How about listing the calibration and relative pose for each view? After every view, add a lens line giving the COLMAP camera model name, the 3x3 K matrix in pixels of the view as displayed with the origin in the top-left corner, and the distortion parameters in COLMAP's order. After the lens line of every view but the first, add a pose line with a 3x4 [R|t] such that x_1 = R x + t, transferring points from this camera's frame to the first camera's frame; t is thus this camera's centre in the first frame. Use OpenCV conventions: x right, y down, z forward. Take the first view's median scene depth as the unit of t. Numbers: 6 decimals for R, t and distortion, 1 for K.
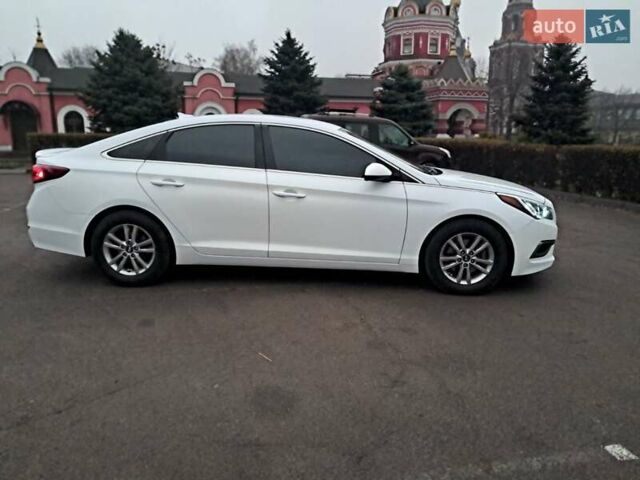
lens RADIAL K [[493.5, 0, 320.0], [0, 493.5, 240.0], [0, 0, 1]] dist [0.016103, 0.005054]
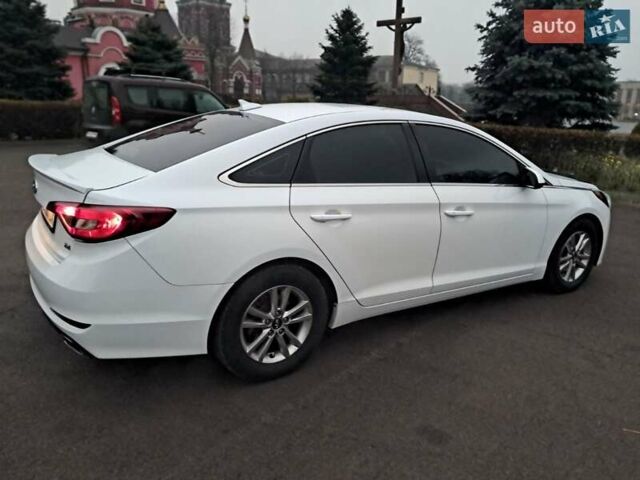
lens RADIAL K [[493.5, 0, 320.0], [0, 493.5, 240.0], [0, 0, 1]] dist [0.016103, 0.005054]
pose [[0.839907, -0.136928, 0.525174, -0.657800], [0.095233, 0.989820, 0.105769, -0.150734], [-0.534310, -0.038823, 0.844396, 0.430934]]
